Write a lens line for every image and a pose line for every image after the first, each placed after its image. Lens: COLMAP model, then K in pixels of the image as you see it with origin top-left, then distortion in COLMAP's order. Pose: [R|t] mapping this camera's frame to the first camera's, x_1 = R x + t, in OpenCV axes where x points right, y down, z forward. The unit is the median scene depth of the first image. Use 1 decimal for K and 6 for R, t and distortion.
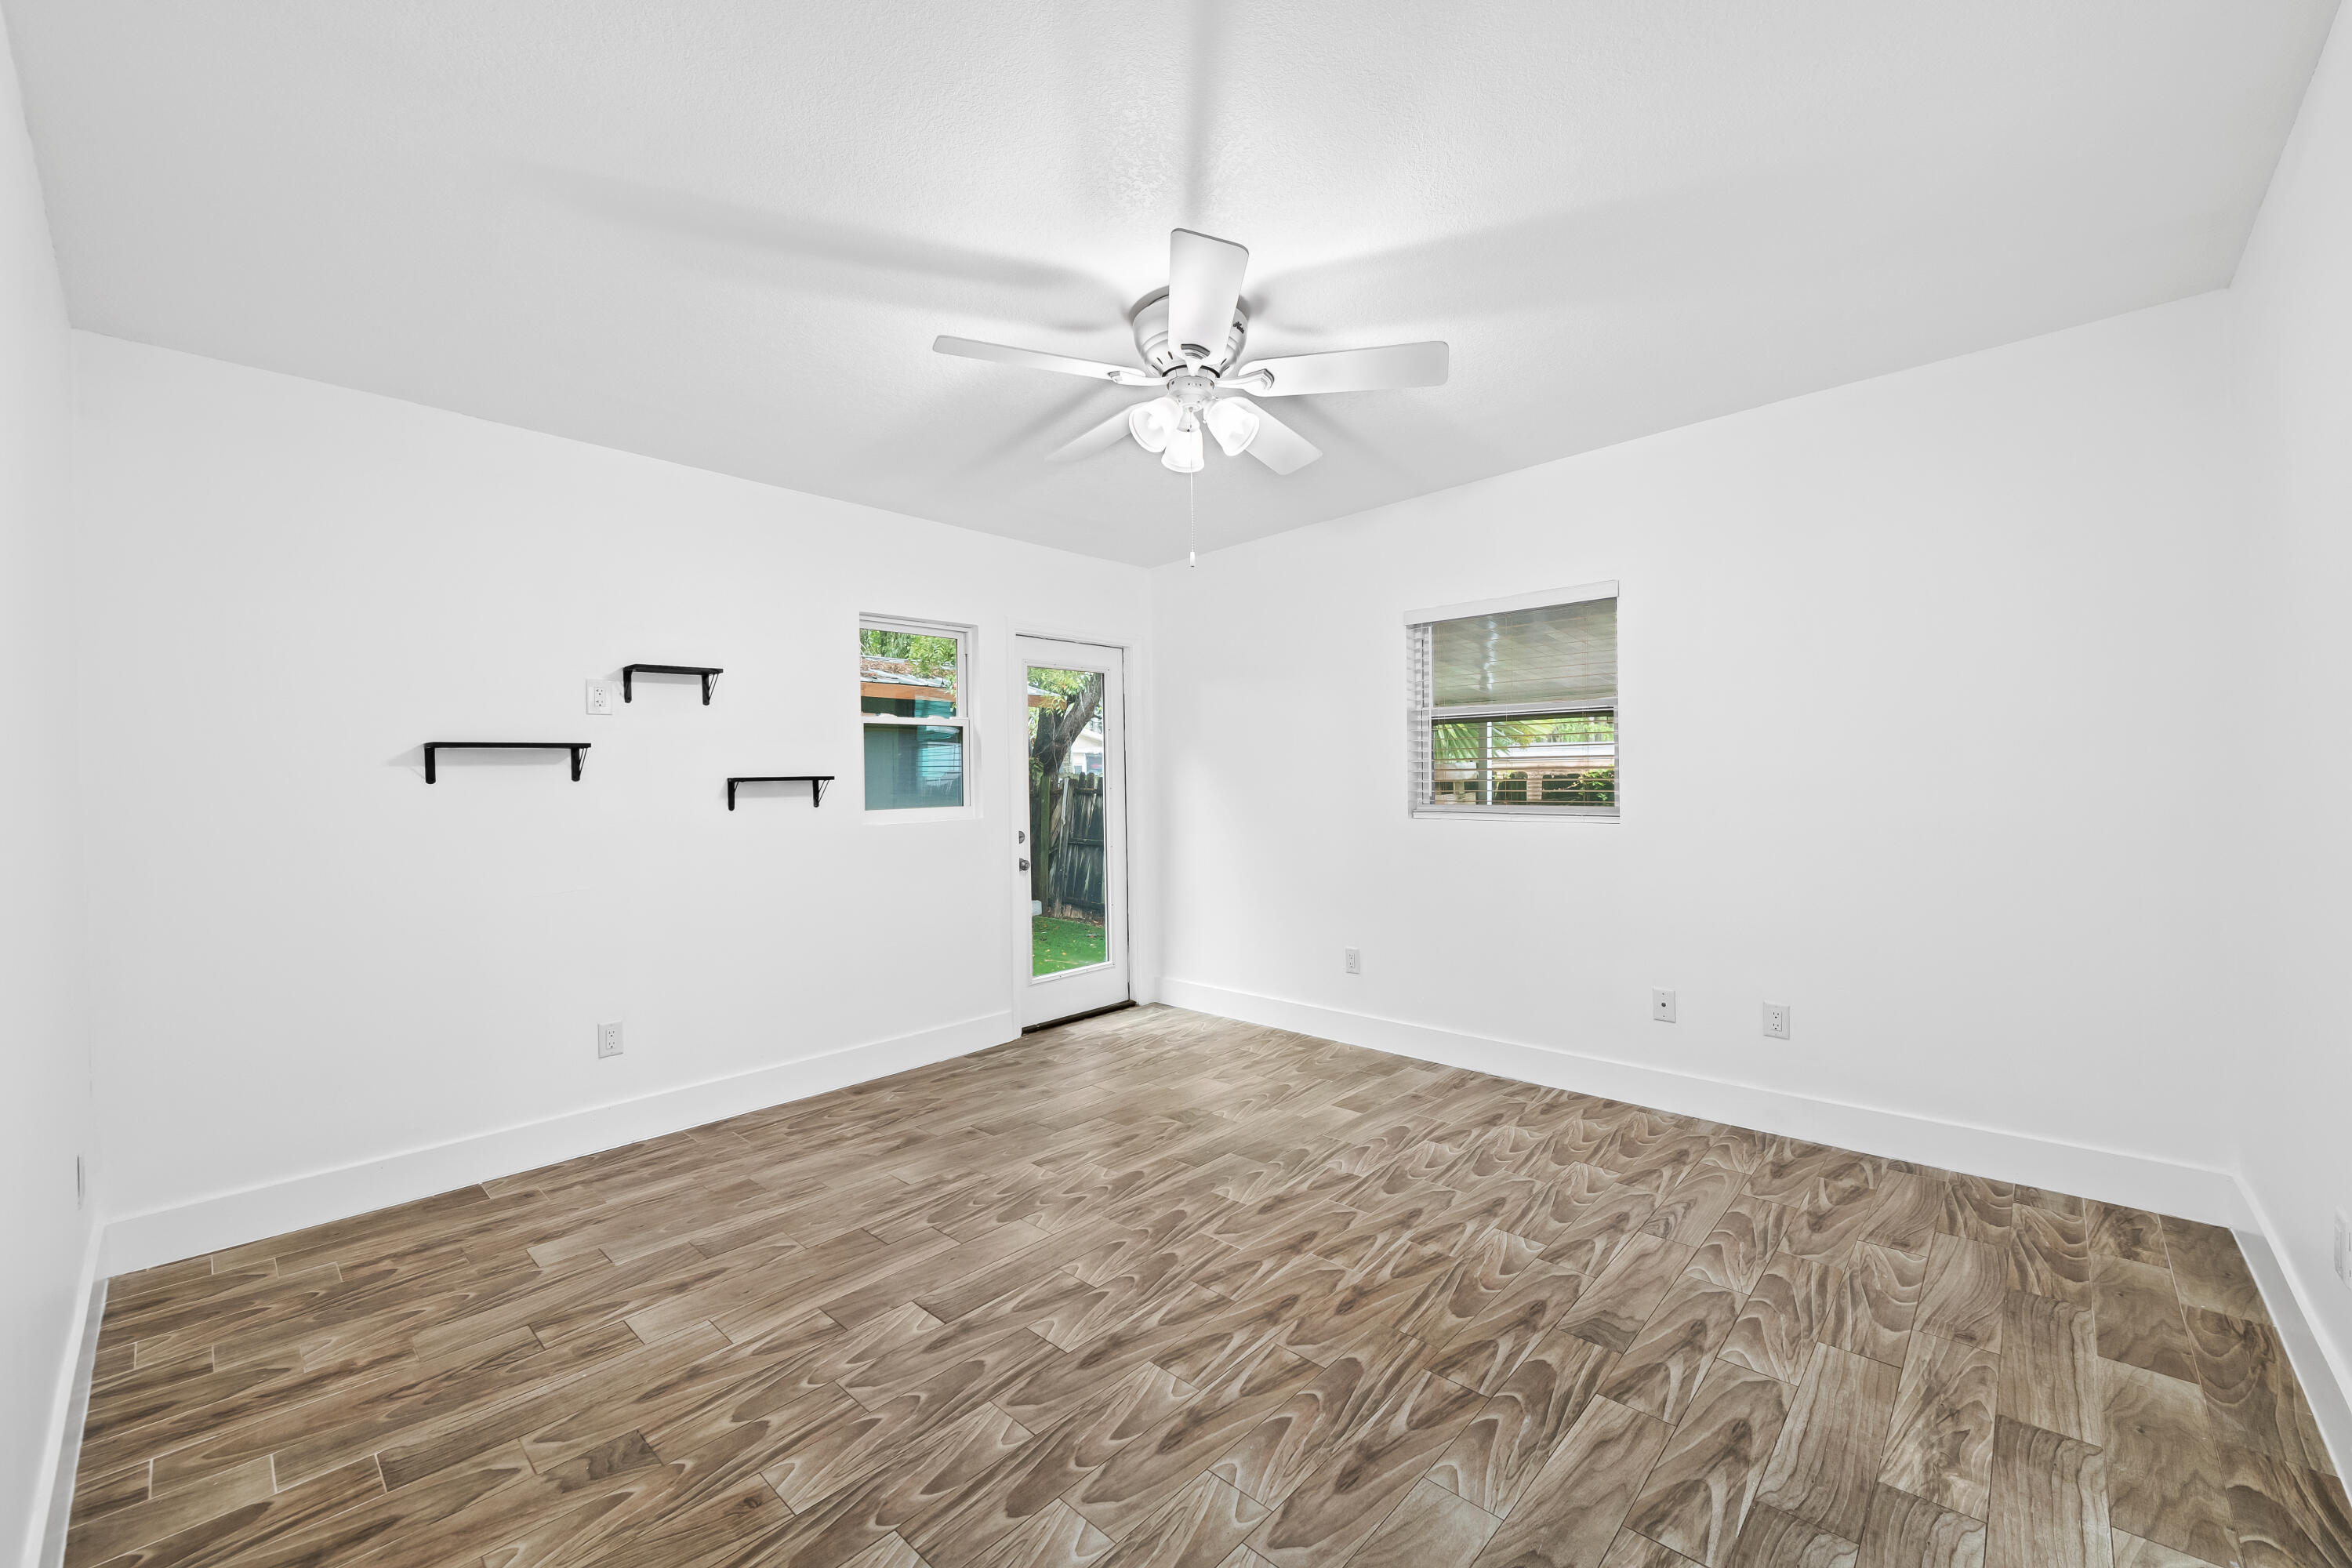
lens RADIAL K [[927.7, 0, 1177.9], [0, 927.7, 781.4], [0, 0, 1]] dist [0.002126, -0.003905]
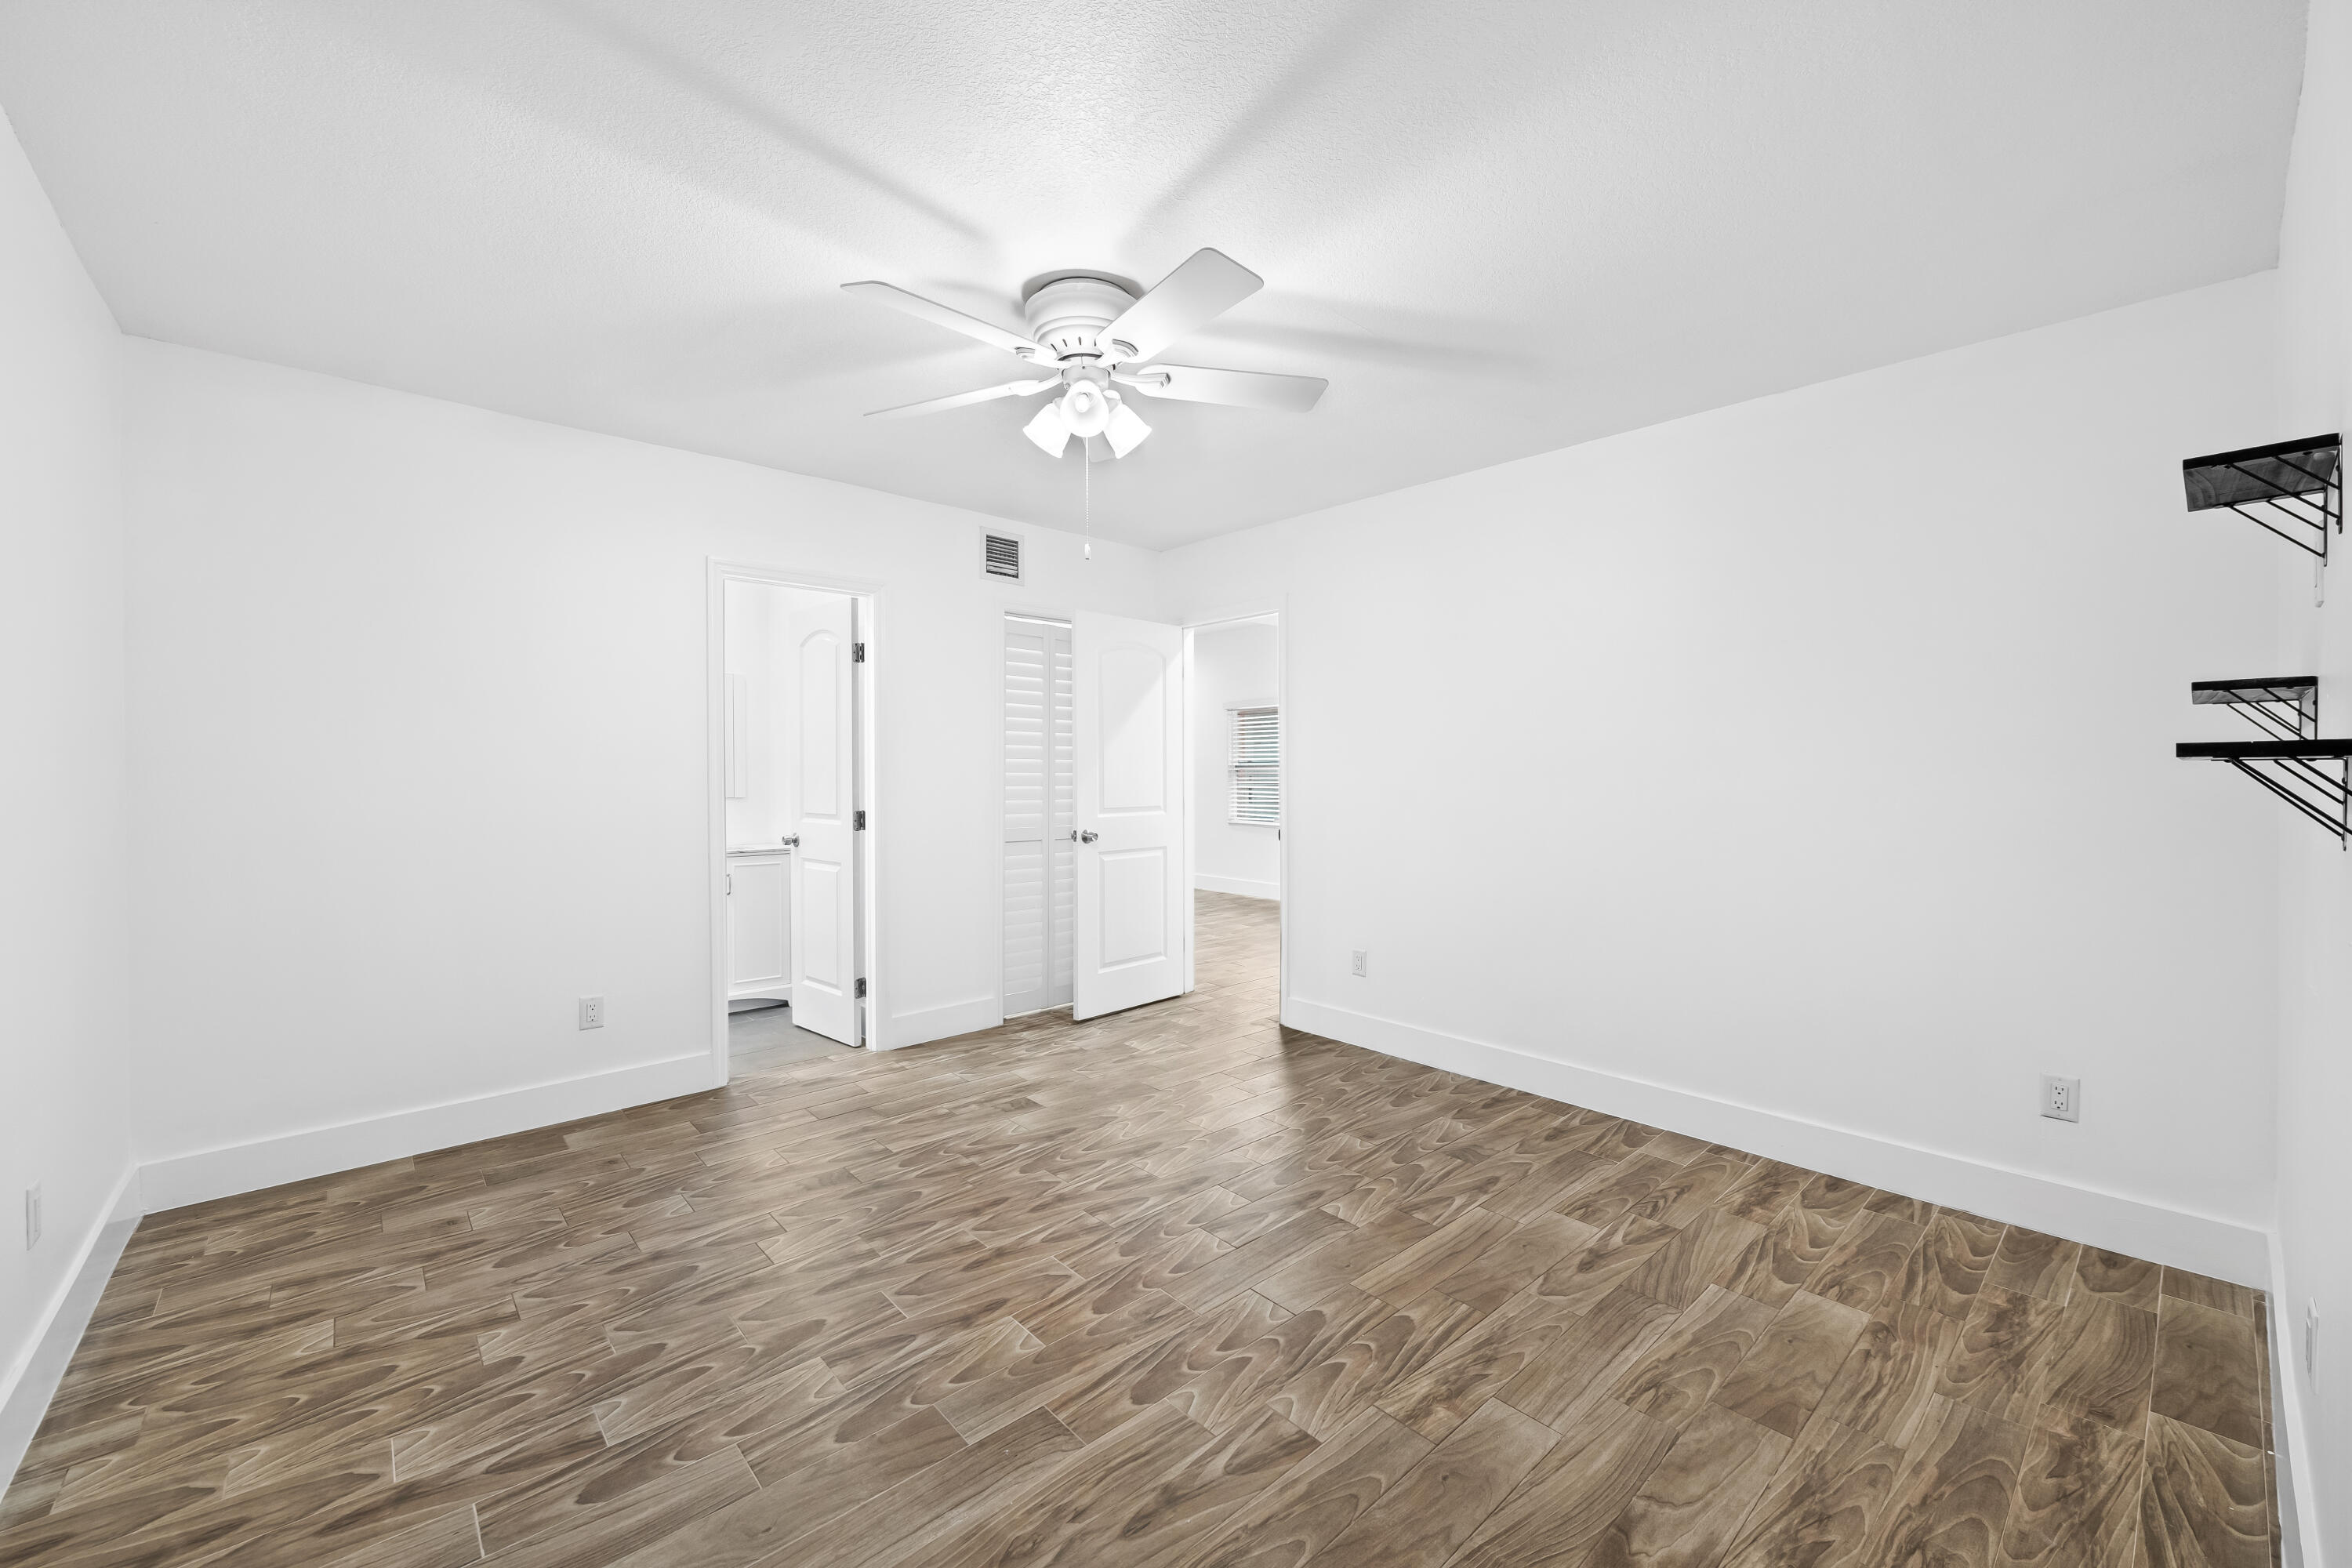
lens RADIAL K [[927.7, 0, 1185.8], [0, 927.7, 788.2], [0, 0, 1]] dist [0.002126, -0.003905]
pose [[-0.996421, 0.019269, 0.082305, -0.162725], [0.020799, 0.999626, 0.017780, -0.005383], [-0.081931, 0.019428, -0.996449, 1.959692]]
